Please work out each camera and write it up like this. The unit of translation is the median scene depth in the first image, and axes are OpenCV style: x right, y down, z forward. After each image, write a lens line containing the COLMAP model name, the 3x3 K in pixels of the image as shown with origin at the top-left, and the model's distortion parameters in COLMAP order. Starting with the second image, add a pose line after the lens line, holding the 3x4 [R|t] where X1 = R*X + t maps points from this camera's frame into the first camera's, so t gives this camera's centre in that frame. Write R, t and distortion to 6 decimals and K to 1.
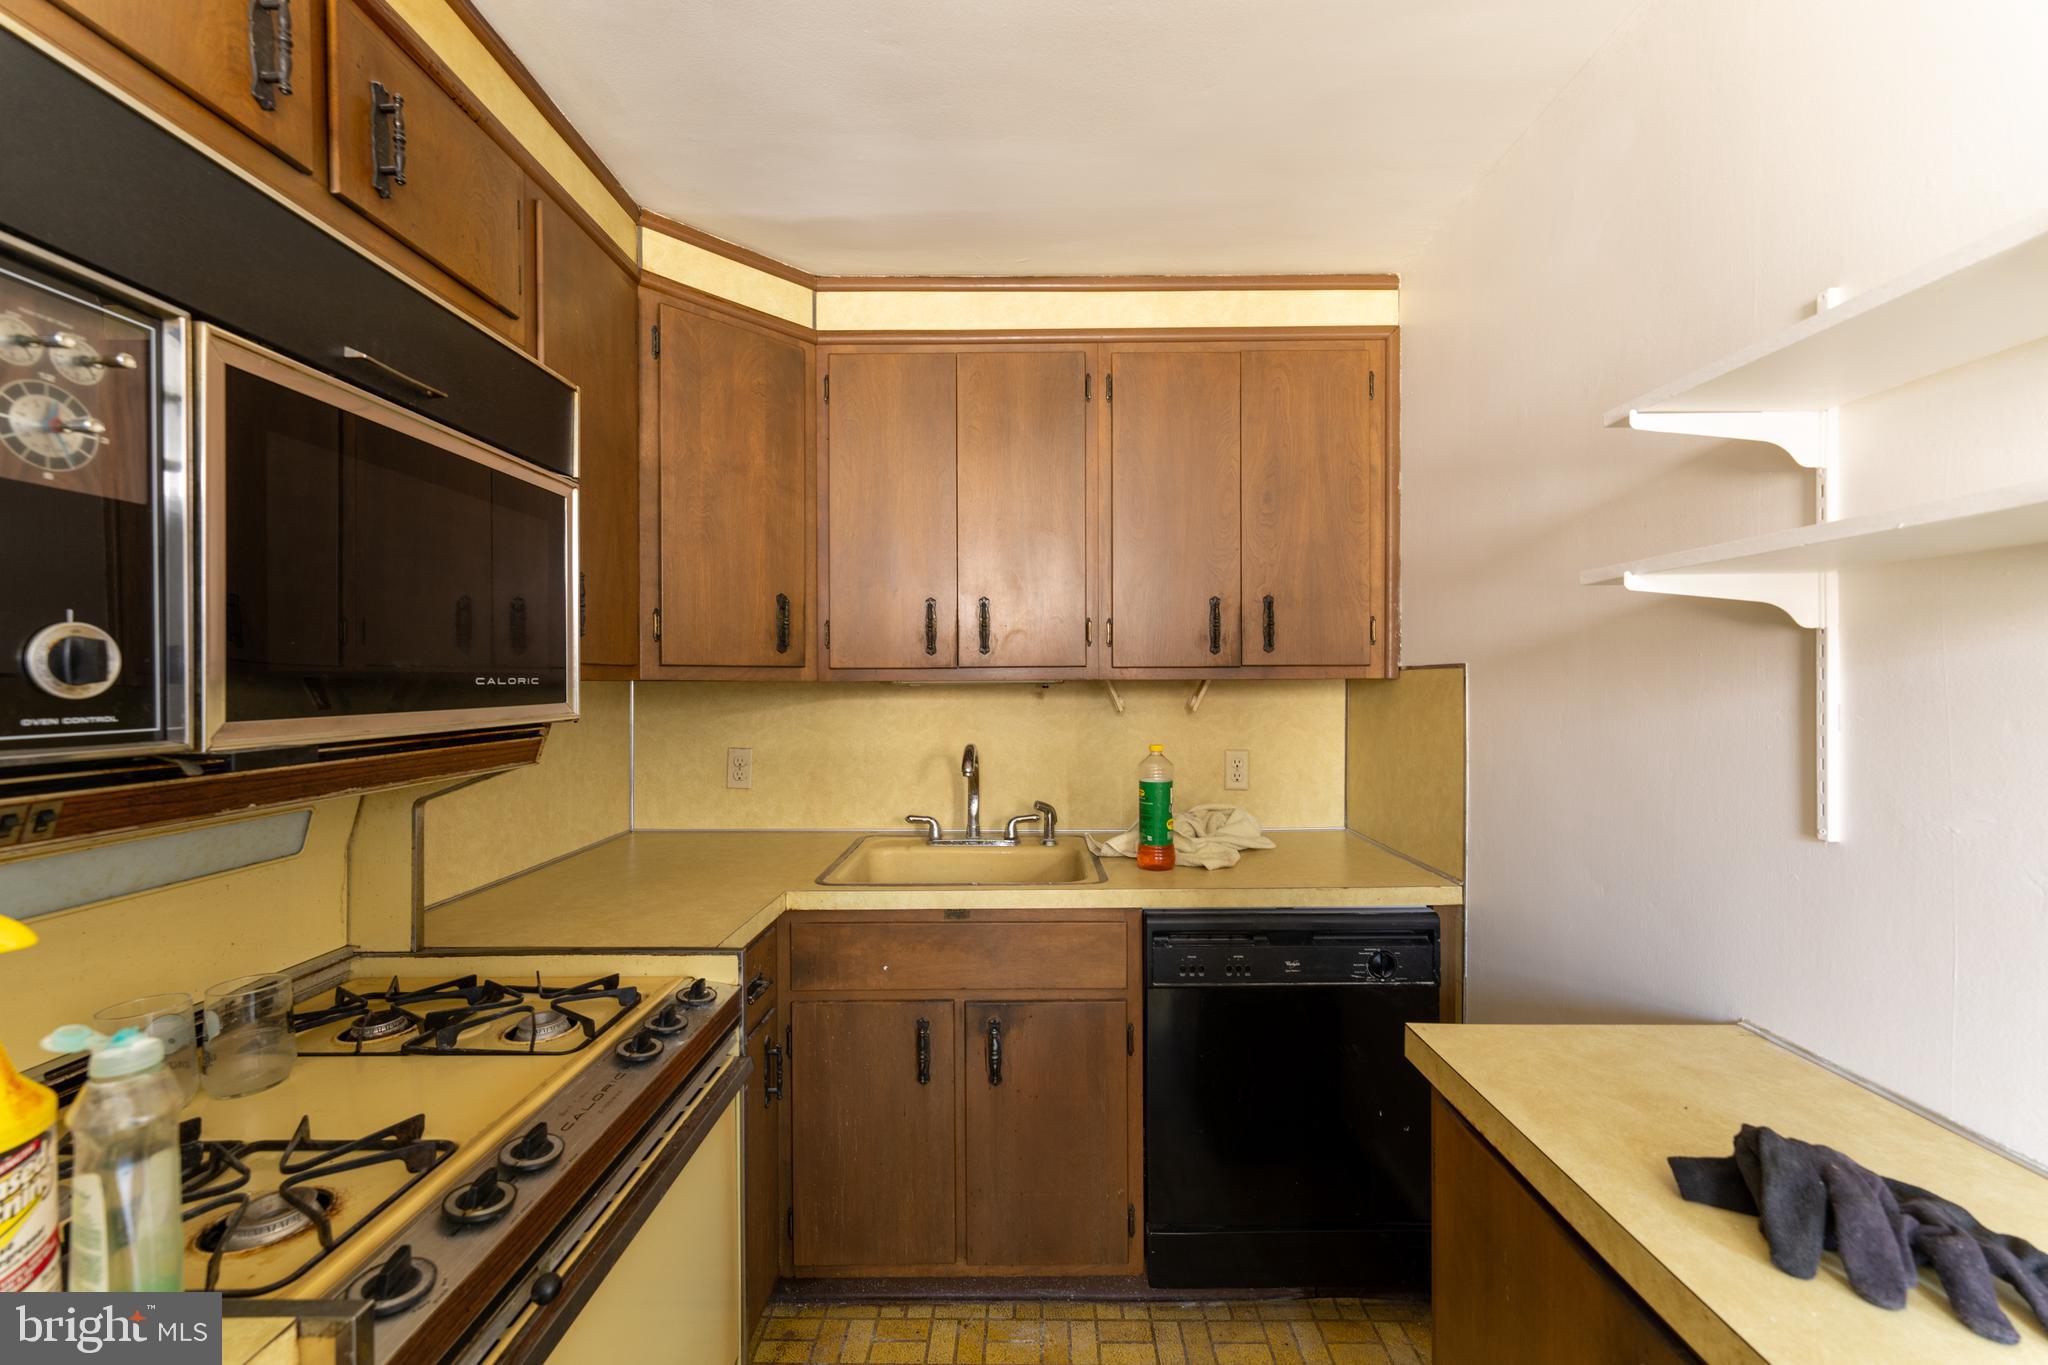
lens RADIAL K [[821.2, 0, 1025.5], [0, 821.2, 684.2], [0, 0, 1]] dist [0.005686, -0.001130]
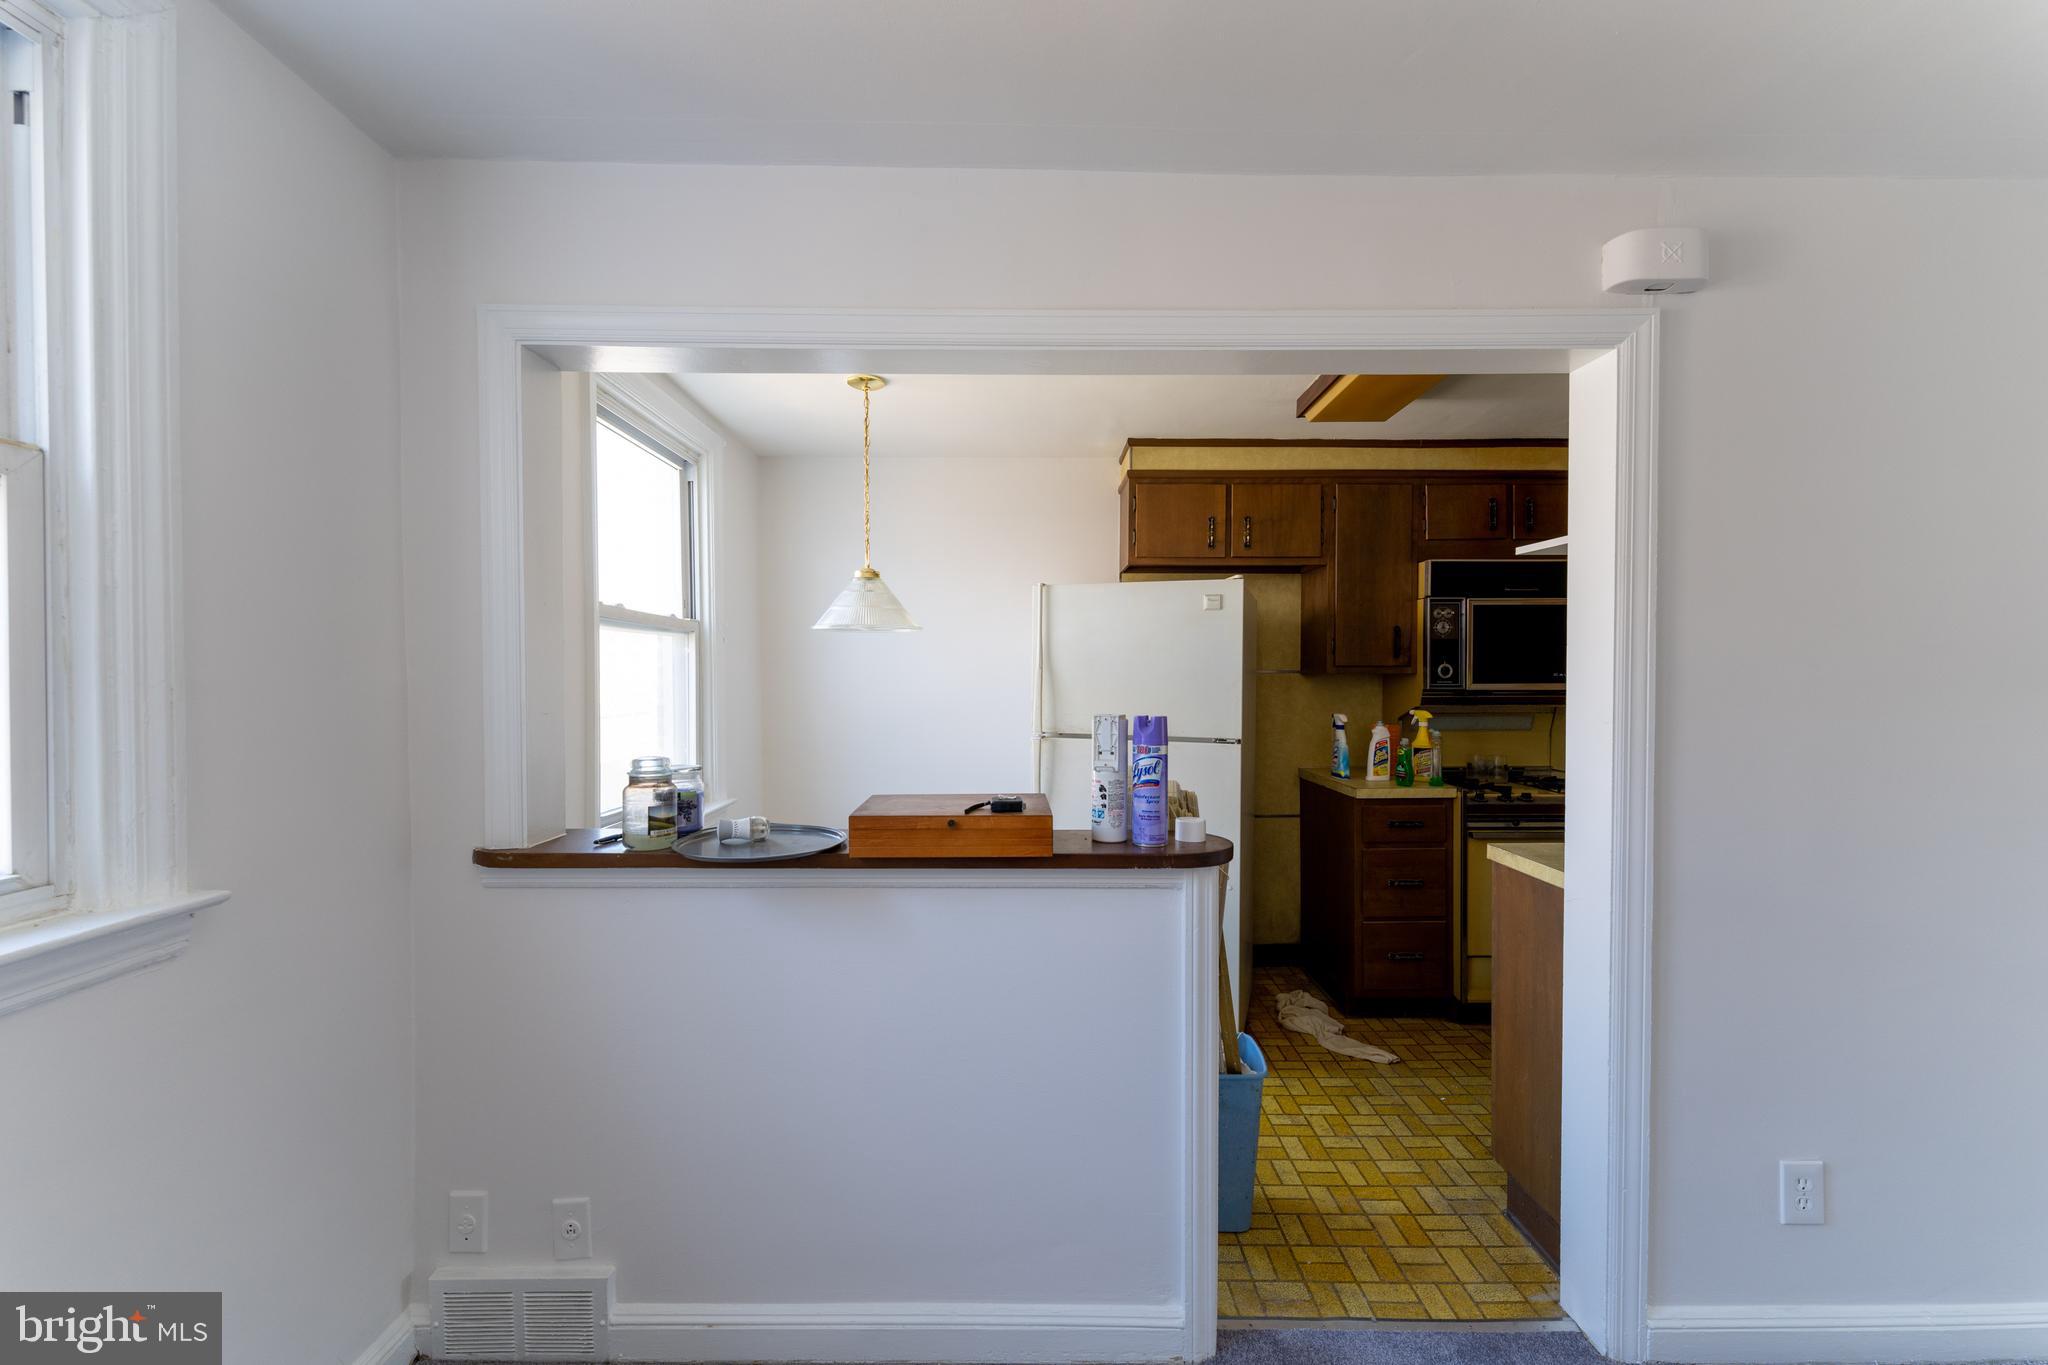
lens RADIAL K [[821.2, 0, 1020.1], [0, 821.2, 676.9], [0, 0, 1]] dist [0.005686, -0.001130]
pose [[0.019982, 0.009898, -0.999751, 1.971294], [-0.002308, 0.999949, 0.009854, -0.017240], [0.999798, 0.002111, 0.020004, -0.890886]]
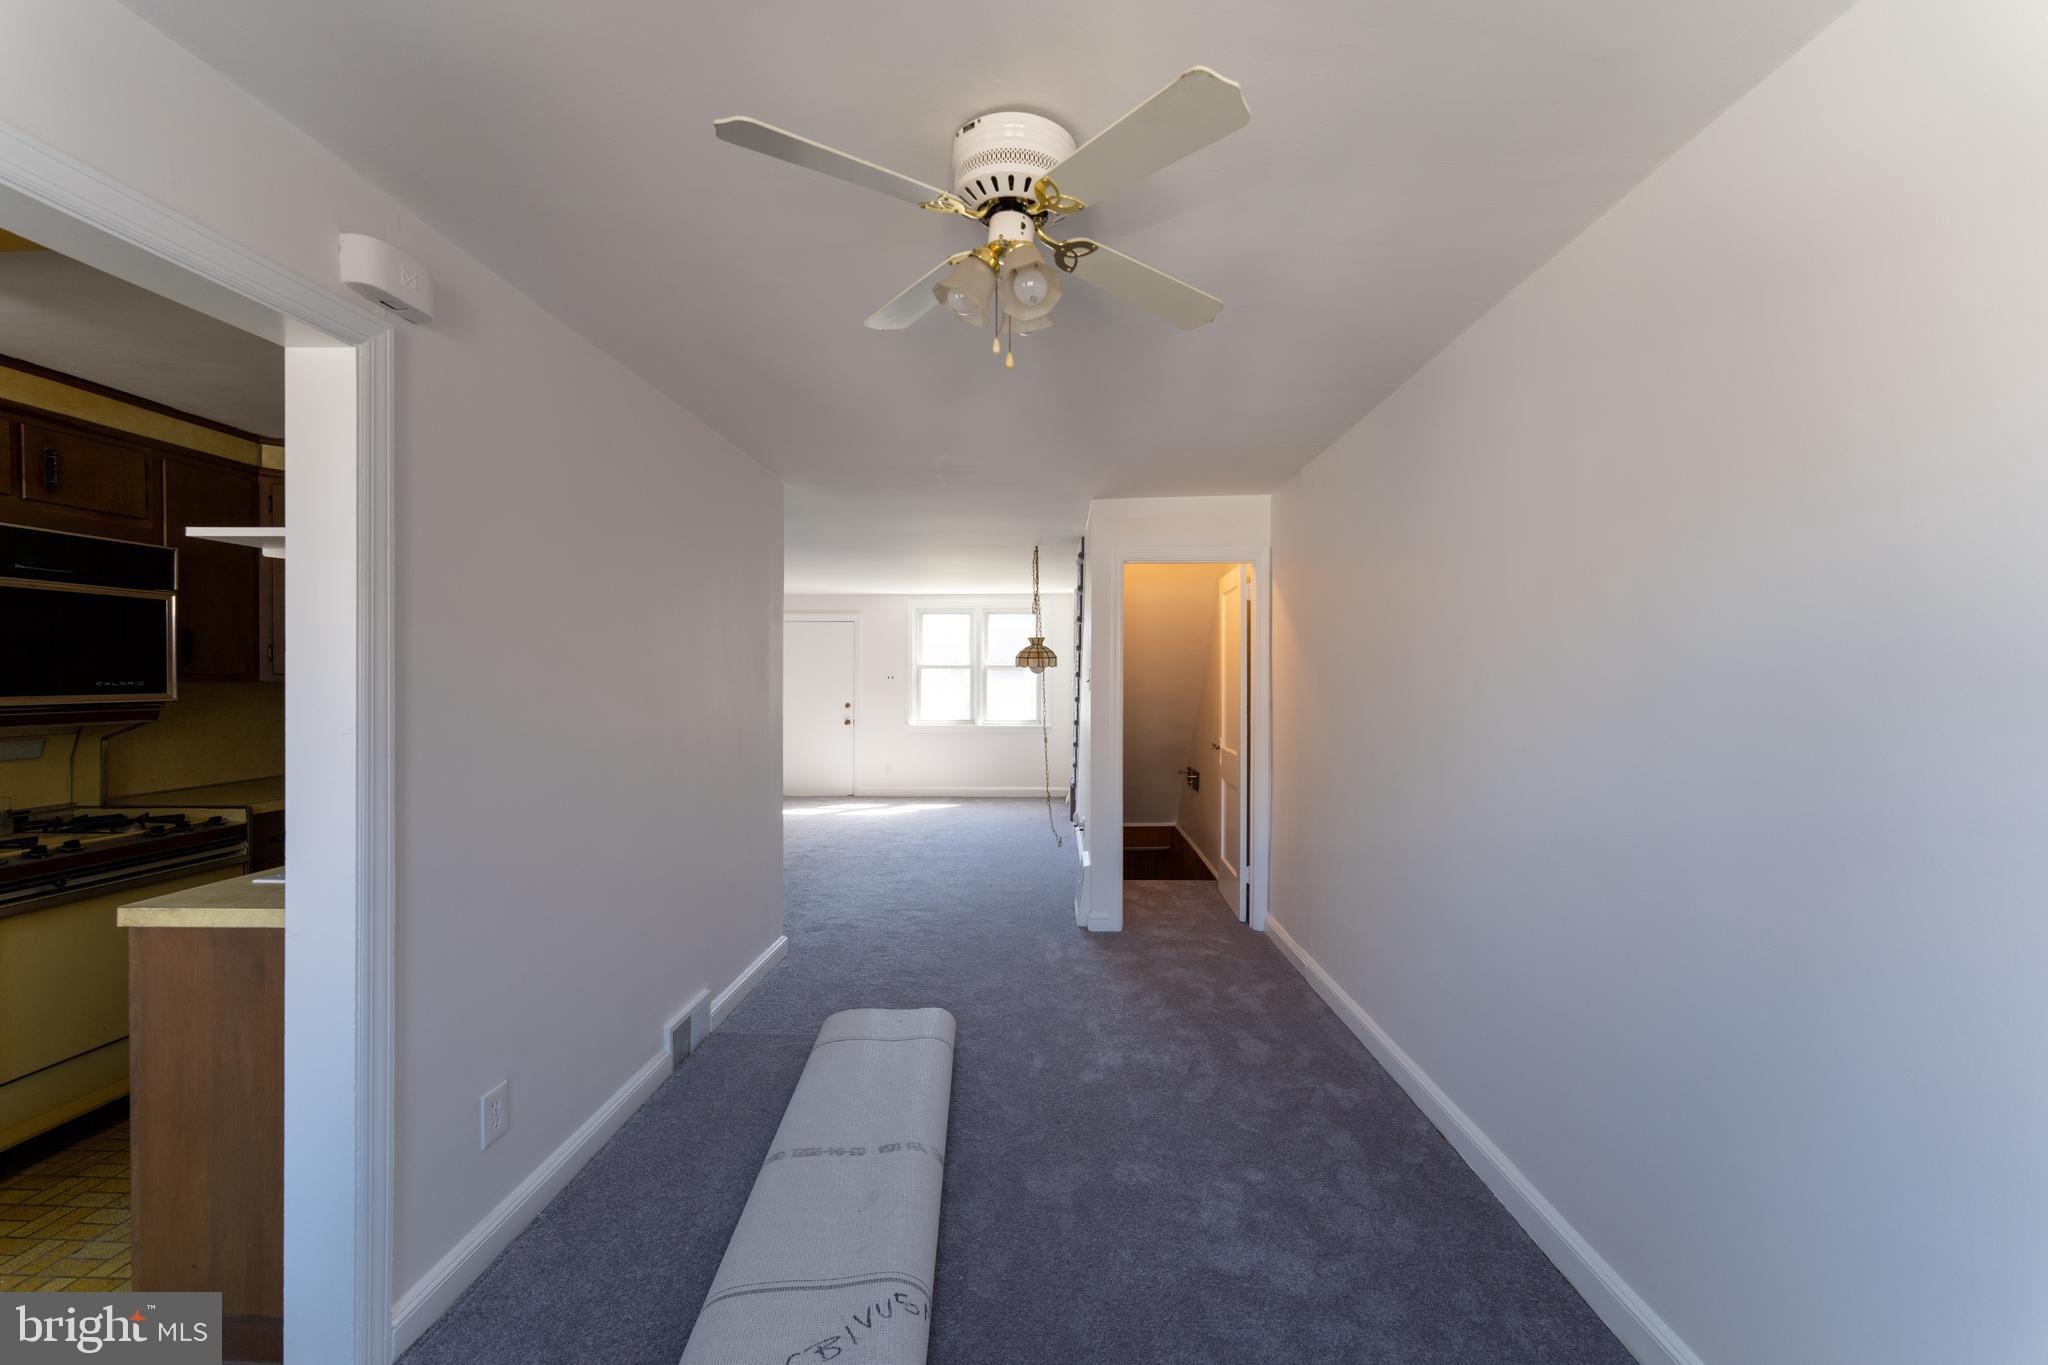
lens RADIAL K [[821.2, 0, 1041.4], [0, 821.2, 686.1], [0, 0, 1]] dist [0.005686, -0.001130]
pose [[0.999924, 0.003845, -0.011745, 1.766790], [-0.003765, 0.999969, 0.006854, -0.019766], [0.011771, -0.006809, 0.999908, -1.156191]]
